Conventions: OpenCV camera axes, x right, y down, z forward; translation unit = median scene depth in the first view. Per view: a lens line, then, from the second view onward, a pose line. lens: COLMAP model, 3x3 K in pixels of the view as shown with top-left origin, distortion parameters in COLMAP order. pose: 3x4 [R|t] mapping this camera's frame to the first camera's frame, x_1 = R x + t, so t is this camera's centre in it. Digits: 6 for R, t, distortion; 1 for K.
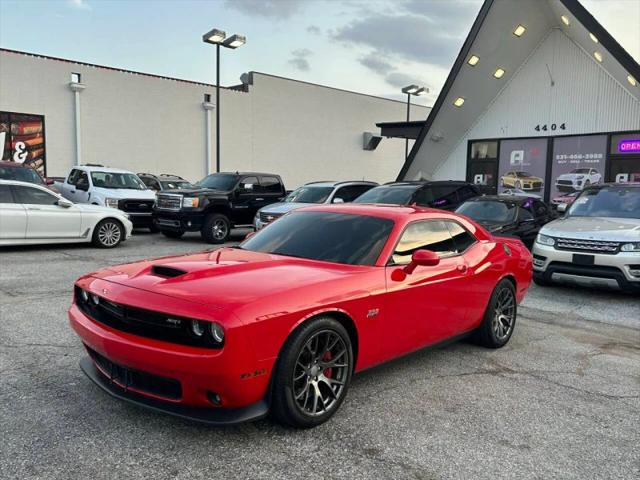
lens RADIAL K [[549.3, 0, 321.6], [0, 549.3, 243.0], [0, 0, 1]] dist [0.047293, -0.050926]
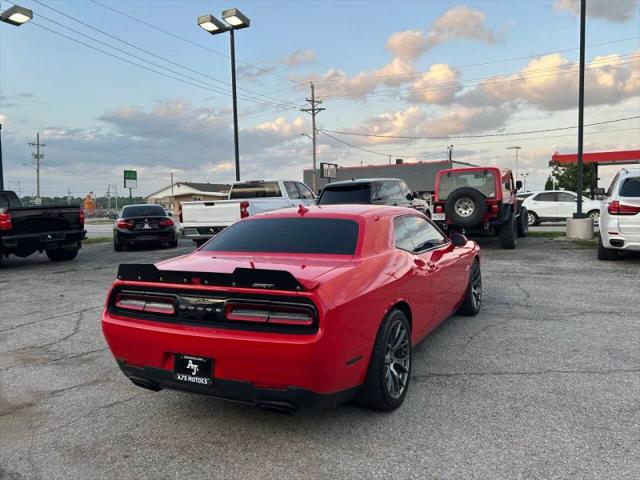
lens RADIAL K [[512.5, 0, 322.1], [0, 512.5, 238.2], [0, 0, 1]] dist [0.050821, -0.054475]
pose [[-0.972992, 0.007096, -0.230731, 0.116318], [-0.028338, 0.988295, 0.149898, -0.053174], [0.229094, 0.152388, -0.961402, 0.671967]]
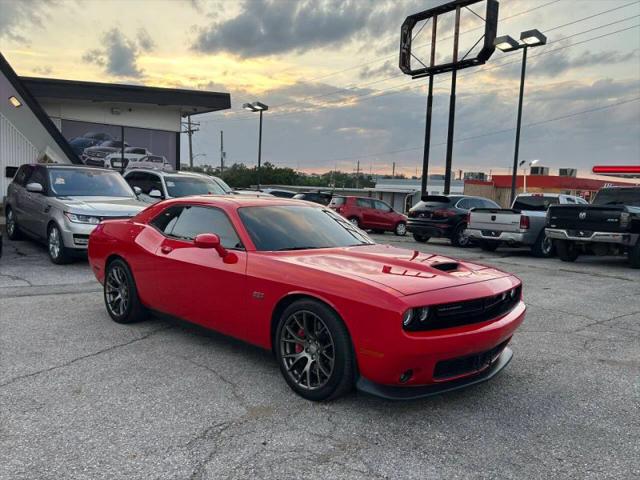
lens RADIAL K [[511.8, 0, 322.0], [0, 511.8, 244.6], [0, 0, 1]] dist [0.055513, -0.063205]
pose [[0.065381, -0.124805, 0.990025, -0.328429], [0.052679, 0.991196, 0.121474, -0.032220], [-0.996469, 0.044212, 0.071380, 0.280002]]
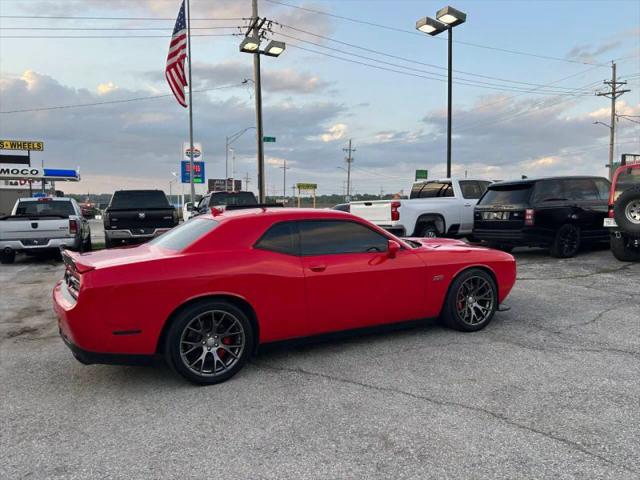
lens RADIAL K [[512.5, 0, 321.0], [0, 512.5, 245.5], [0, 0, 1]] dist [0.050821, -0.054475]
pose [[-0.936430, -0.048502, 0.347487, -0.124055], [0.013232, 0.984812, 0.173118, -0.061558], [-0.350606, 0.166711, -0.921565, 0.684012]]
